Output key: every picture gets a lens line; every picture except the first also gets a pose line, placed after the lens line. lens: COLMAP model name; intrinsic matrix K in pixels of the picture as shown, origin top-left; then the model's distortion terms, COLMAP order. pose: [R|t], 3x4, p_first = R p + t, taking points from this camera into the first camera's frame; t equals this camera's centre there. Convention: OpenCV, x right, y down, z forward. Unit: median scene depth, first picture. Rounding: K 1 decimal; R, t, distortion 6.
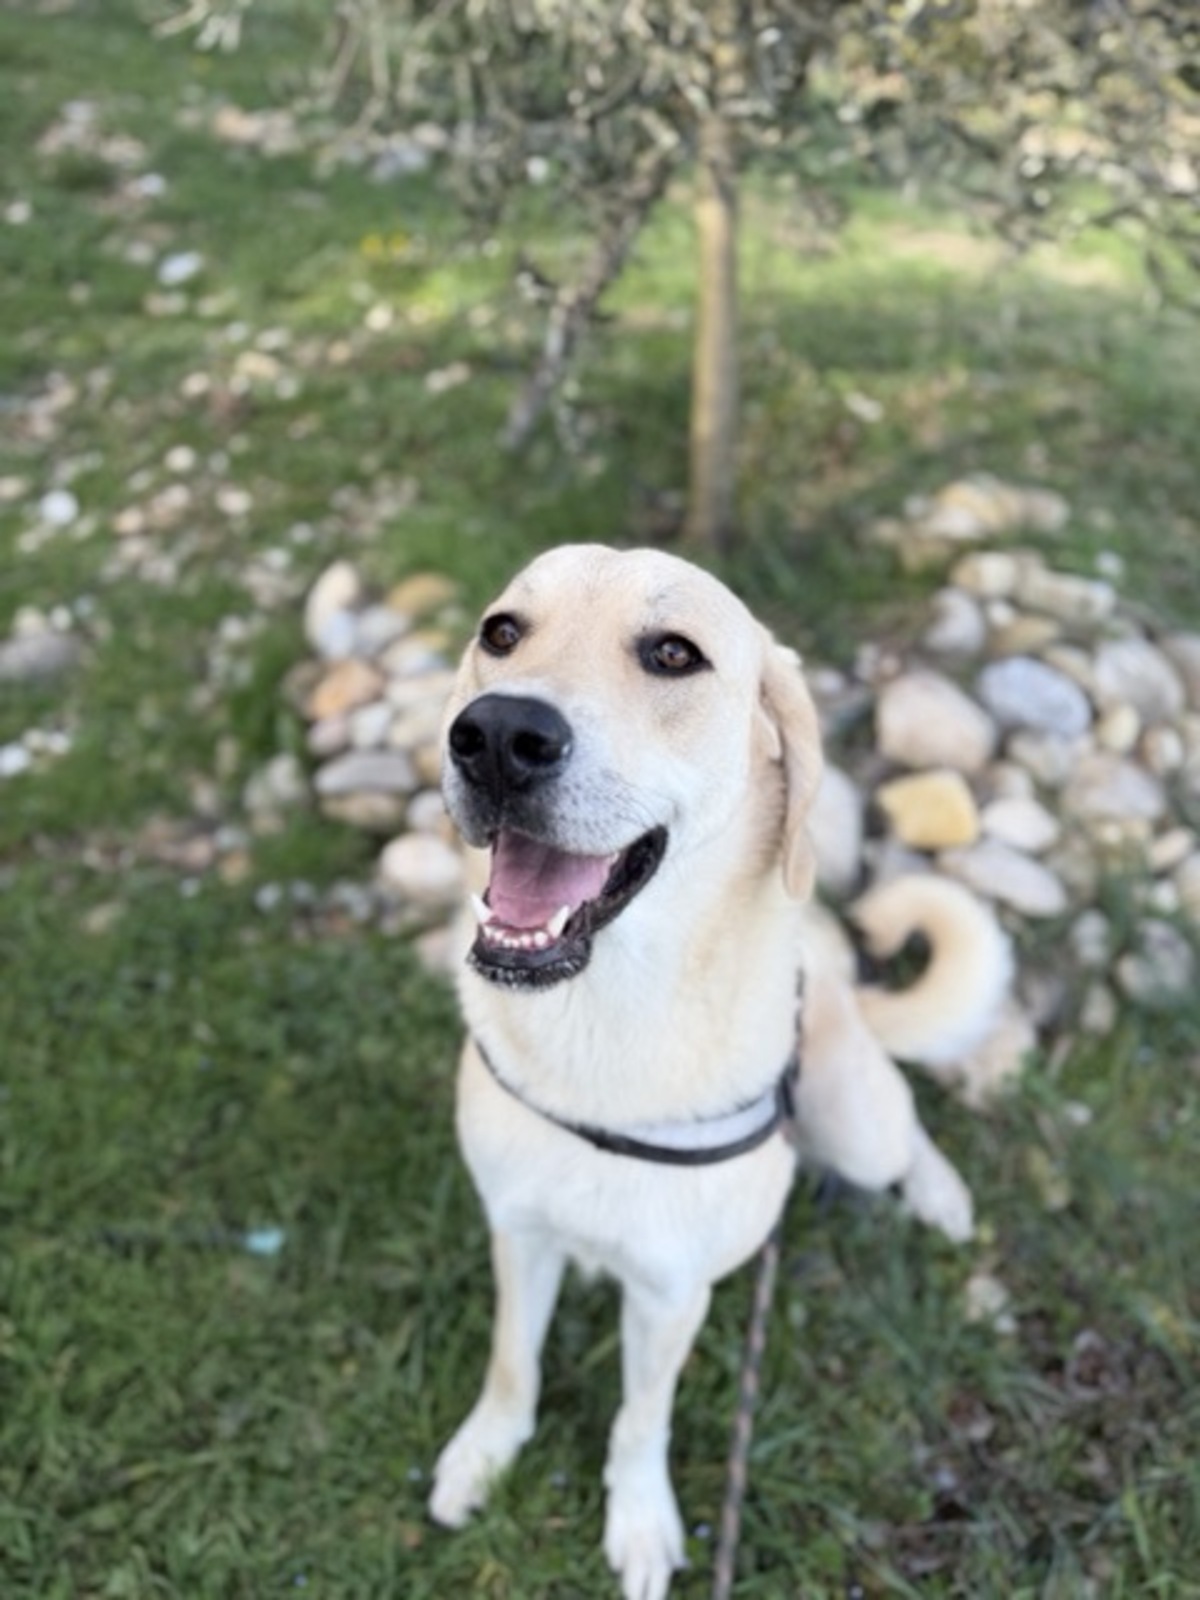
lens RADIAL K [[1119.1, 0, 612.4], [0, 1119.1, 803.3], [0, 0, 1]] dist [0.001016, -0.032234]
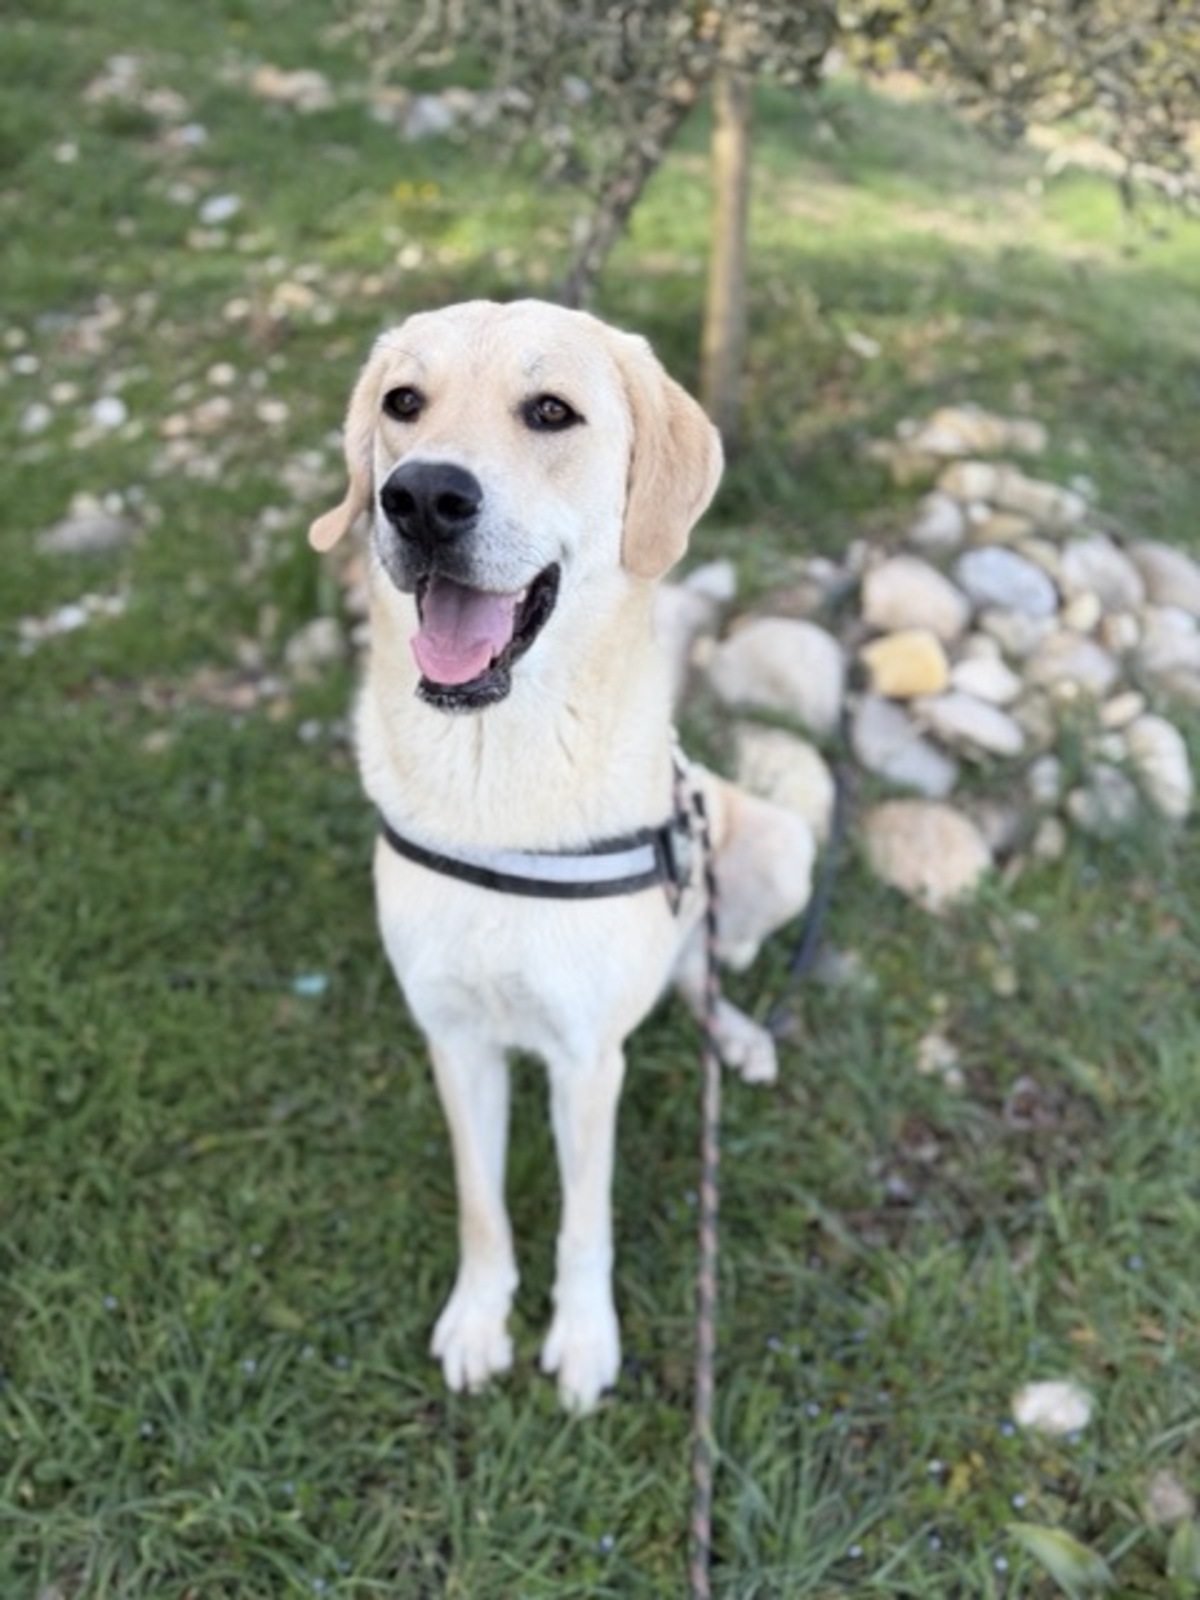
lens RADIAL K [[1119.1, 0, 608.1], [0, 1119.1, 798.6], [0, 0, 1]] dist [0.001016, -0.032234]
pose [[0.999477, 0.032315, 0.000714, -0.008606], [-0.032313, 0.999474, -0.002778, 0.135510], [-0.000804, 0.002753, 0.999996, -0.102676]]
